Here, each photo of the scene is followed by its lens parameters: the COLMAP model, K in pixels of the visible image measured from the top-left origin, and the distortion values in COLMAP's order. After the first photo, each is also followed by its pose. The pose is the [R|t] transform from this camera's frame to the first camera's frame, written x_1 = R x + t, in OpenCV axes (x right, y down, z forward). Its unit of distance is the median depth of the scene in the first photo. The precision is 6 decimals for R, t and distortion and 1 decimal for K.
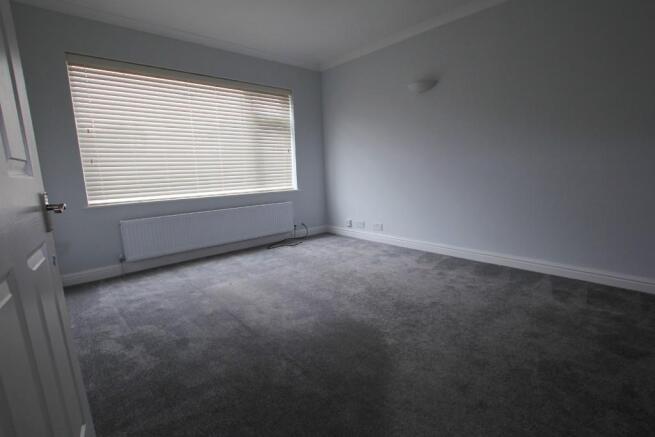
lens RADIAL K [[300.4, 0, 326.6], [0, 300.4, 221.8], [0, 0, 1]] dist [-0.025412, -0.000028]
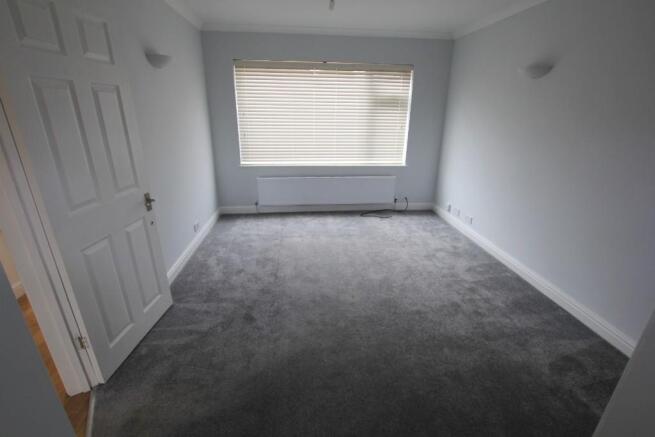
lens RADIAL K [[300.4, 0, 331.7], [0, 300.4, 218.1], [0, 0, 1]] dist [-0.025412, -0.000028]
pose [[0.813075, 0.236071, -0.532146, 0.407496], [-0.136624, 0.965939, 0.219761, -0.172826], [0.565900, -0.105979, 0.817634, -0.021258]]
